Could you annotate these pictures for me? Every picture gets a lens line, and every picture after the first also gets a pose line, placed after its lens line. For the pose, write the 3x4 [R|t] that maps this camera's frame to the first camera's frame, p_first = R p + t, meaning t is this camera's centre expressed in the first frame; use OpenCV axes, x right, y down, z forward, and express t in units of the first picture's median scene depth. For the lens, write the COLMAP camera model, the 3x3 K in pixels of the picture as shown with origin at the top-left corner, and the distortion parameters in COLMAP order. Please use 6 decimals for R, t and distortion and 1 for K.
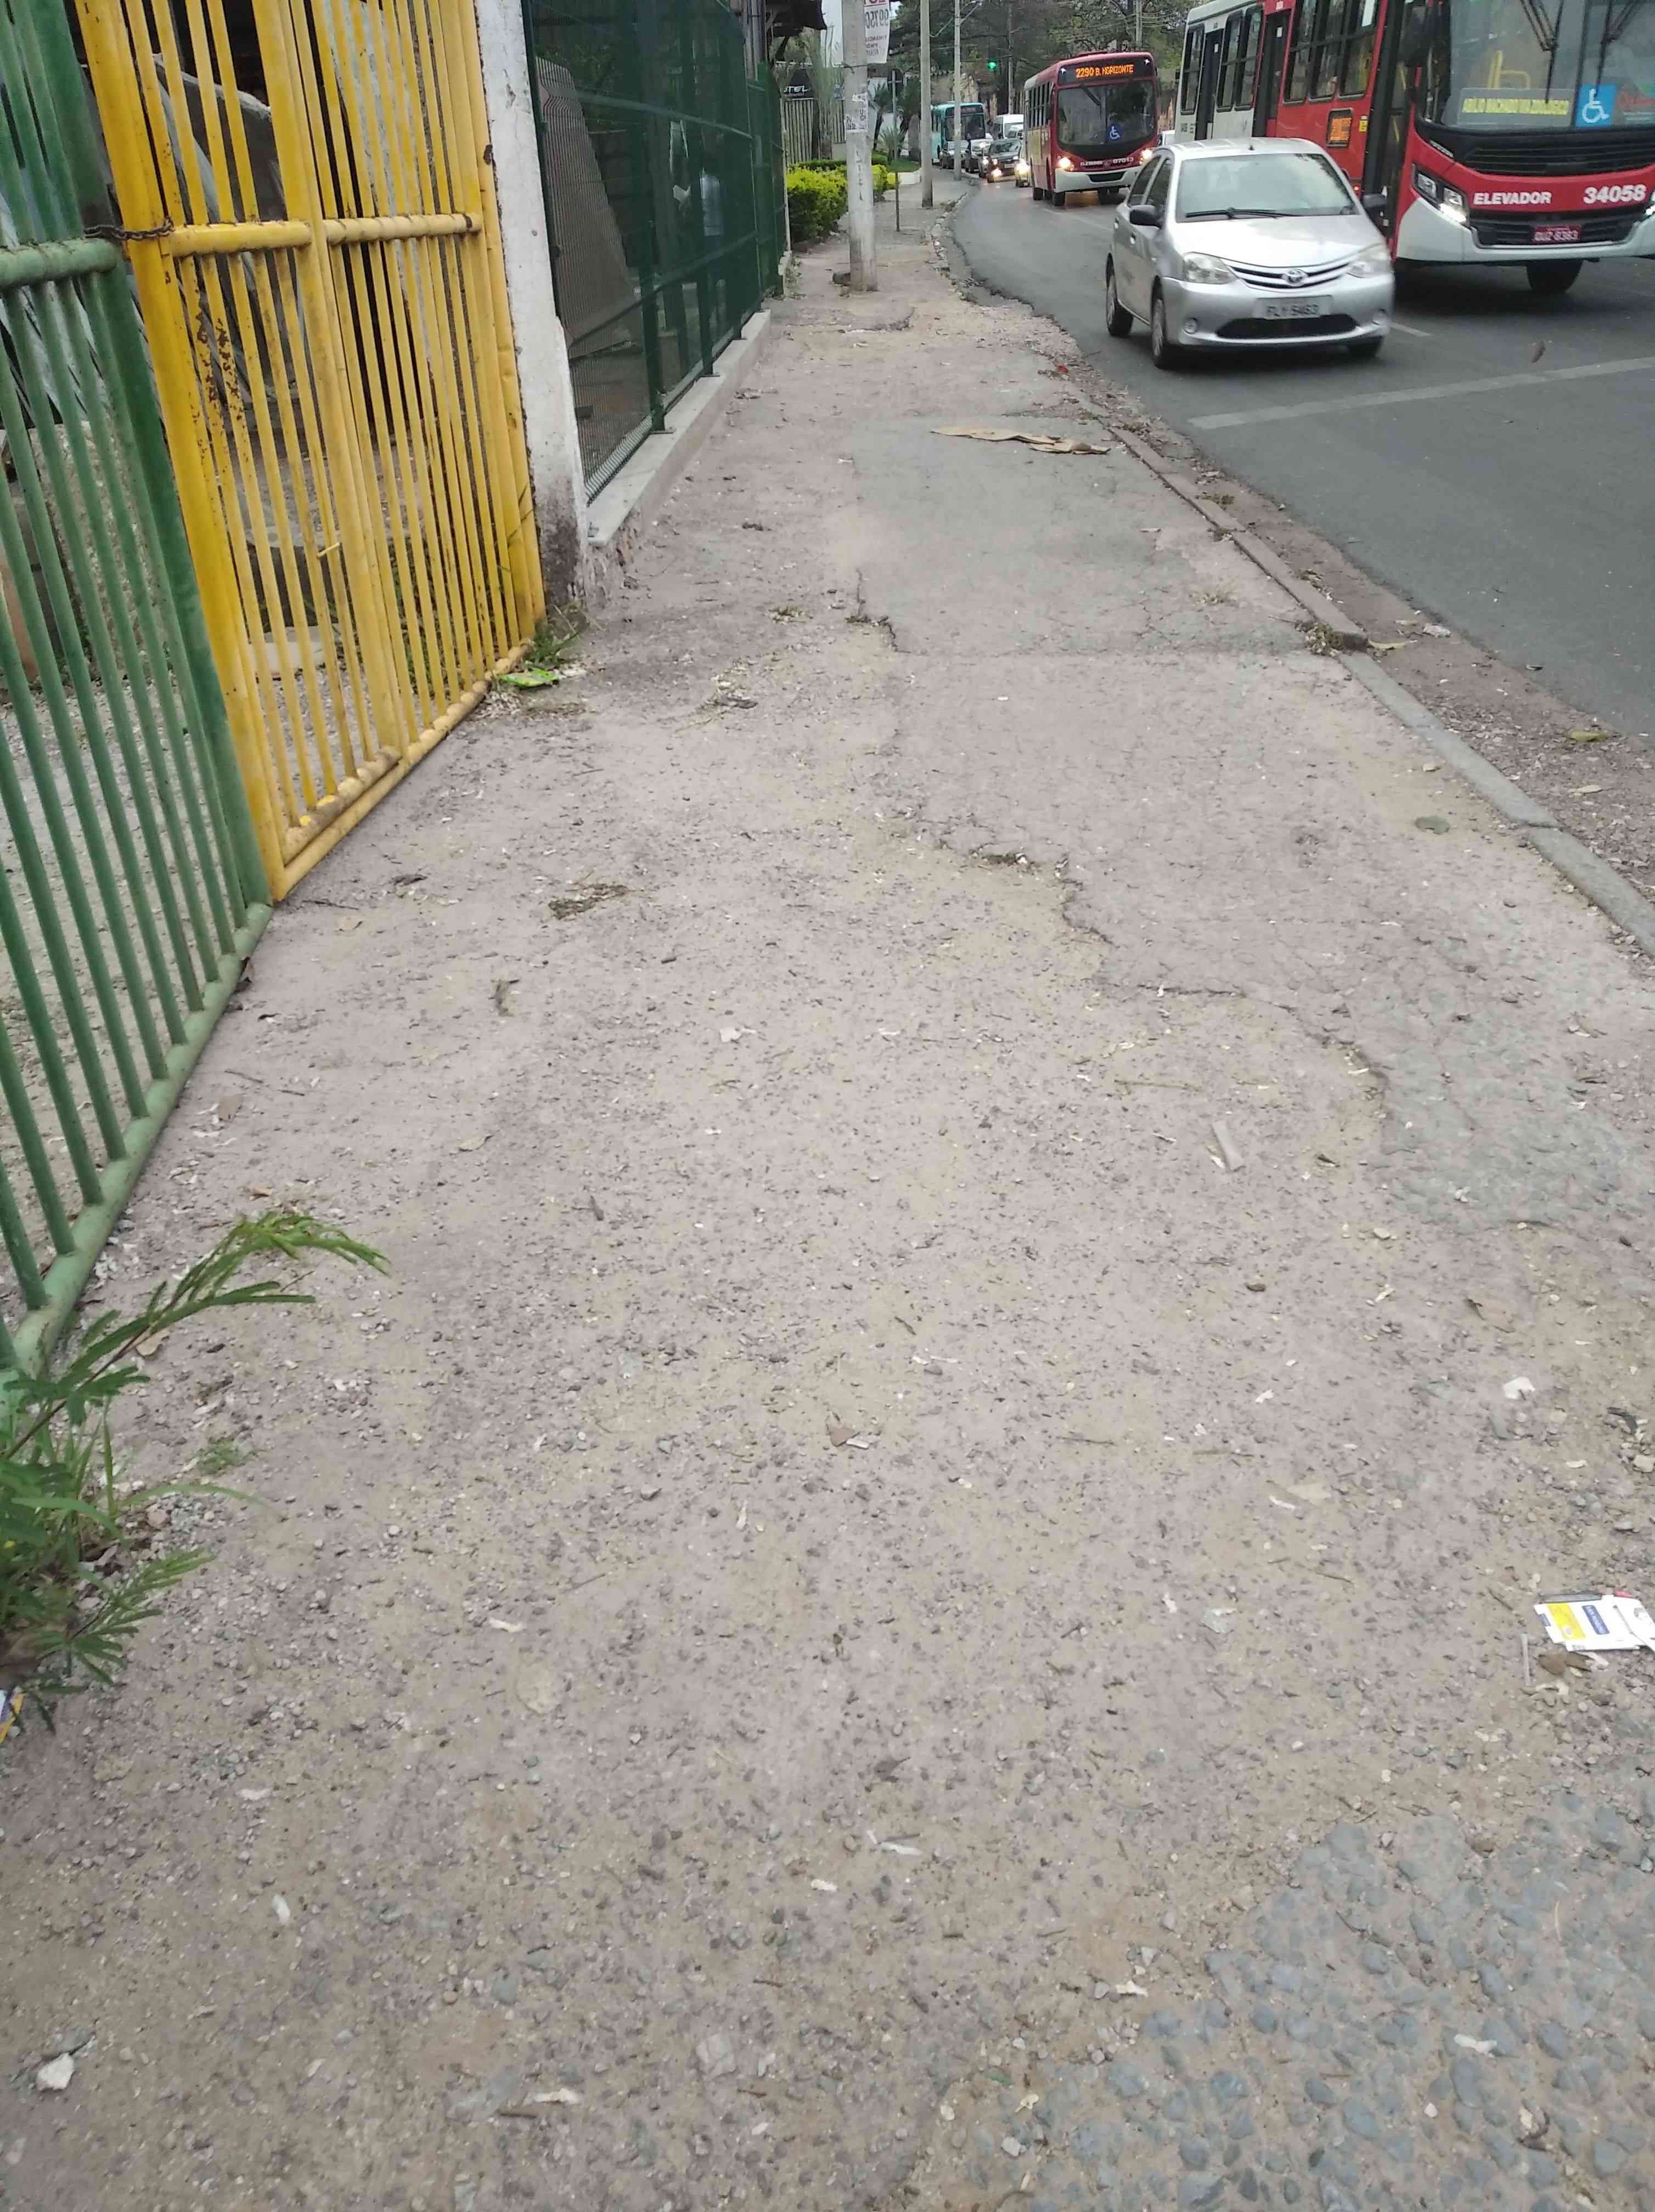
lens RADIAL K [[1590.8, 0, 827.5], [0, 1590.8, 1106.0], [0, 0, 1]] dist [0.094223, -0.163392]
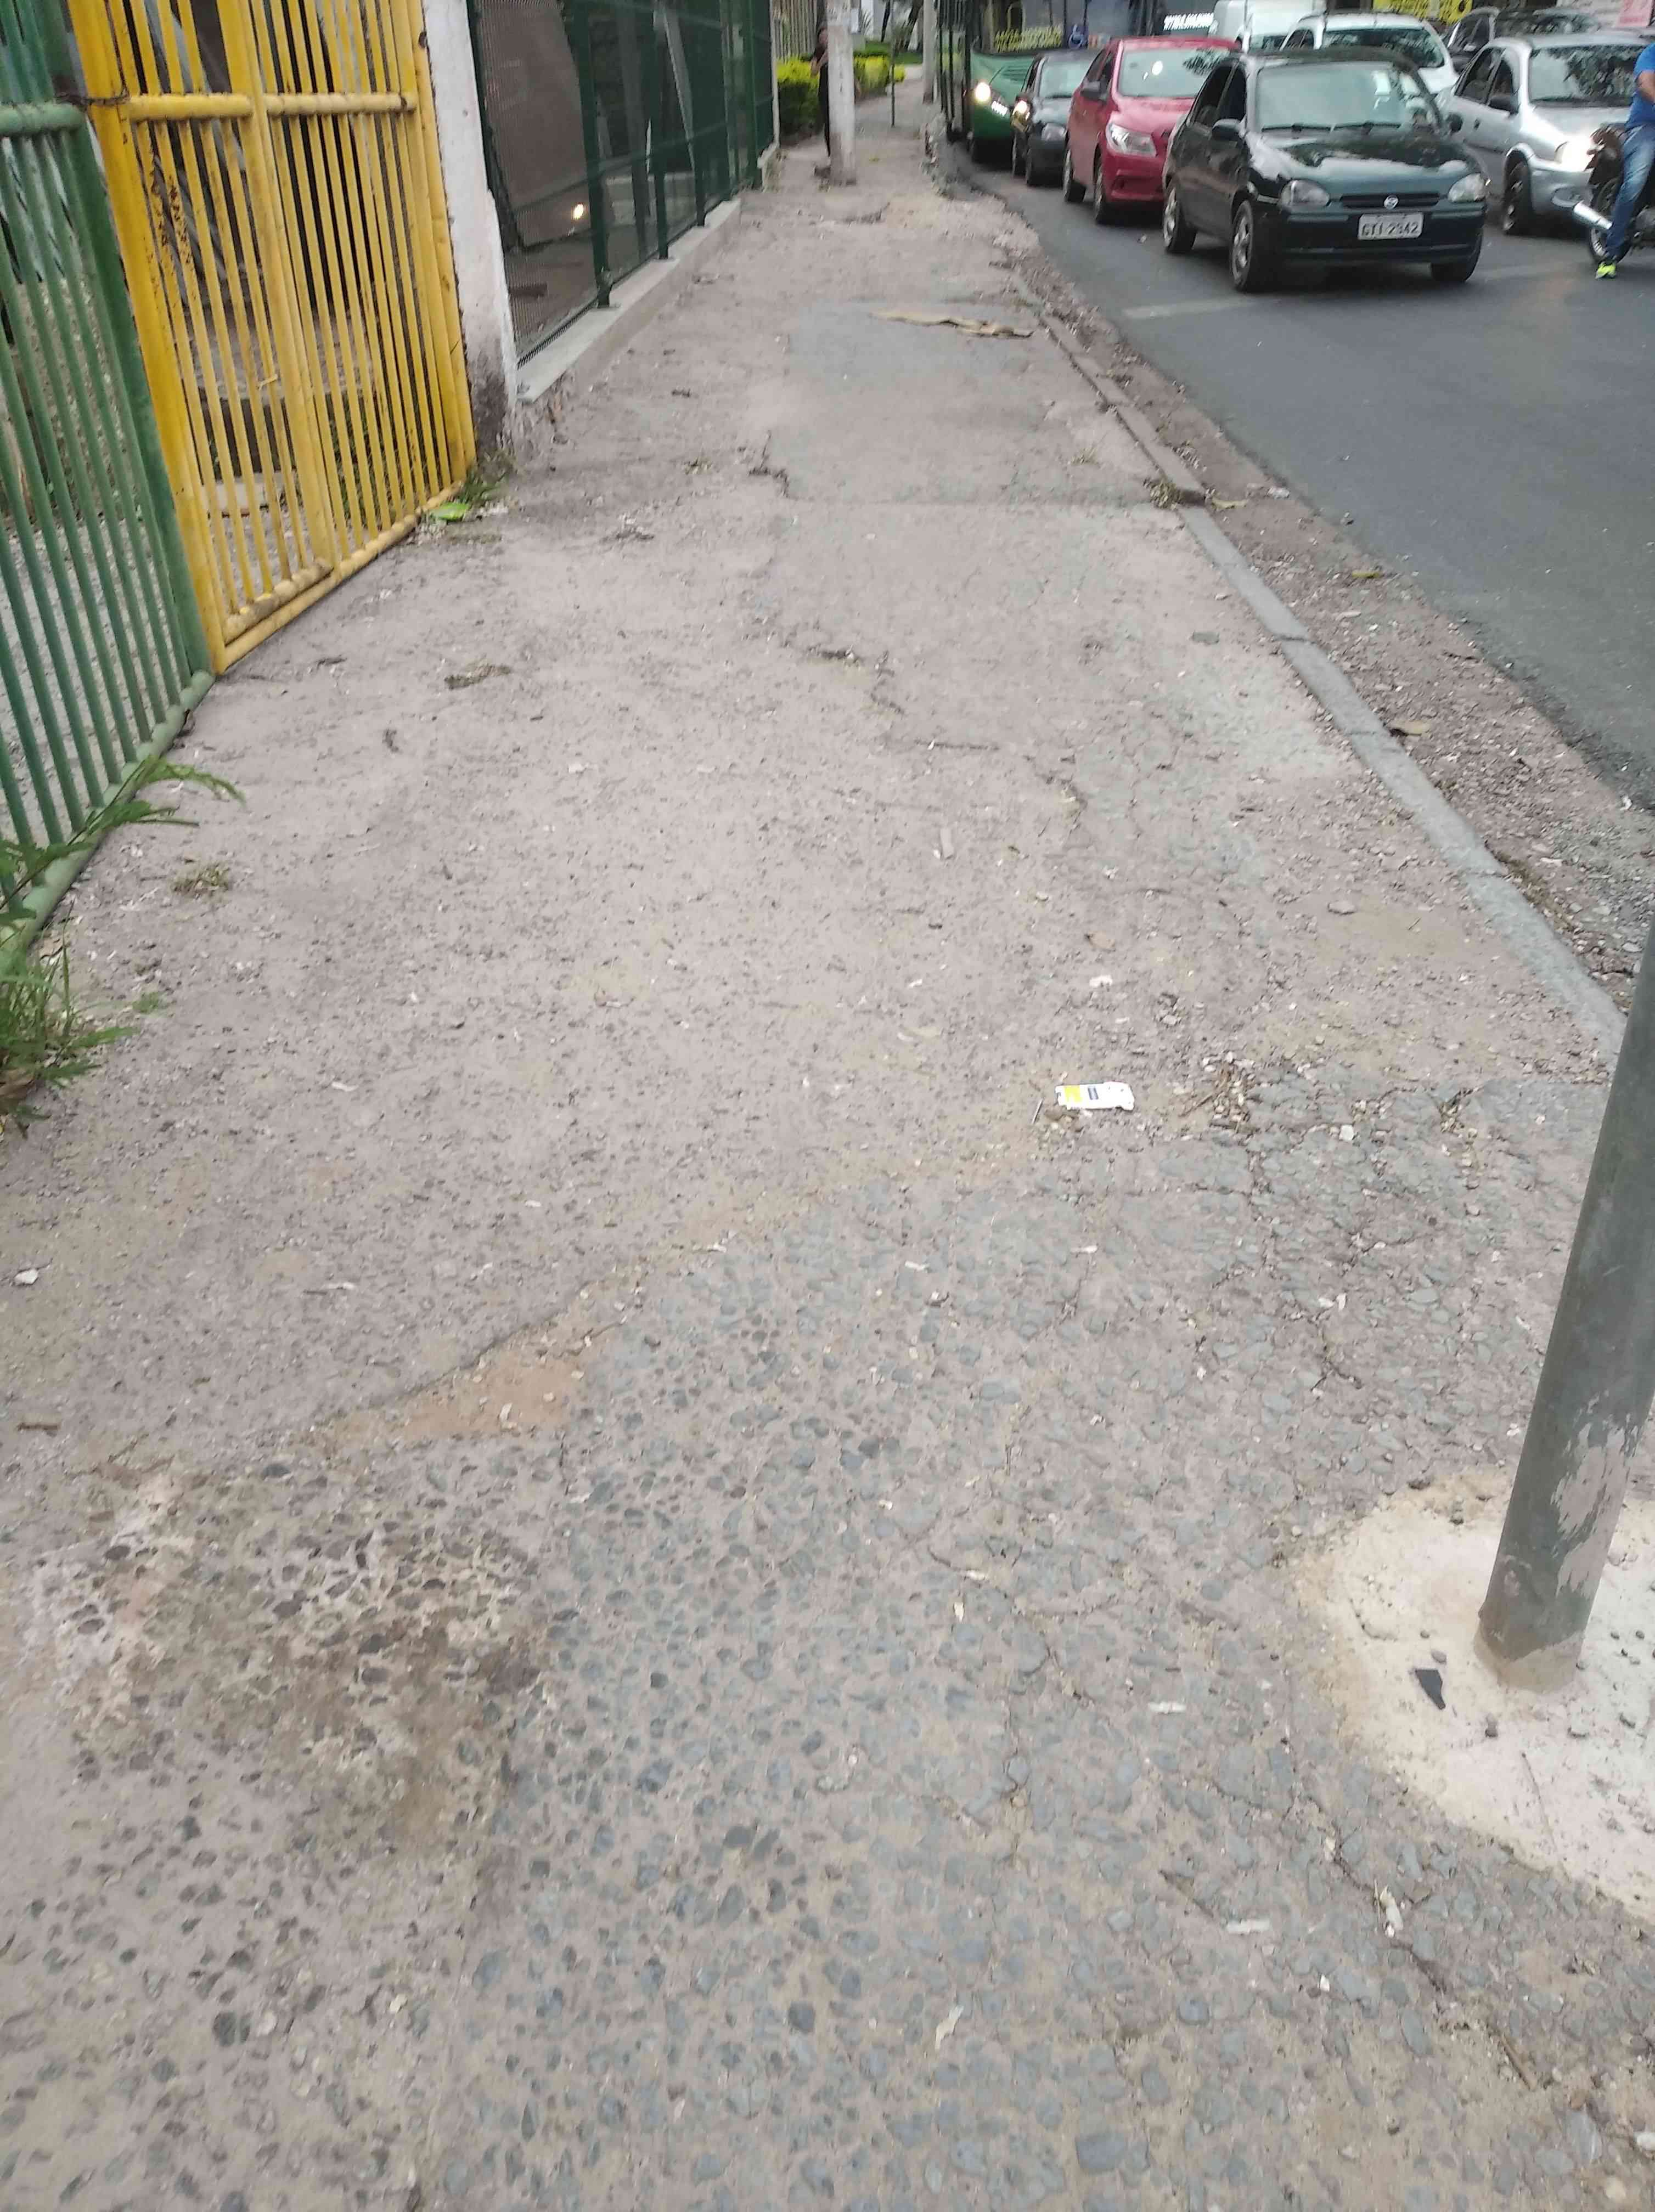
lens RADIAL K [[1595.0, 0, 827.5], [0, 1595.0, 1106.0], [0, 0, 1]] dist [0.081383, -0.142296]
pose [[0.999850, 0.016968, 0.003416, 0.115238], [-0.017113, 0.998676, 0.048508, 0.131854], [-0.002588, -0.048559, 0.998817, -0.221239]]
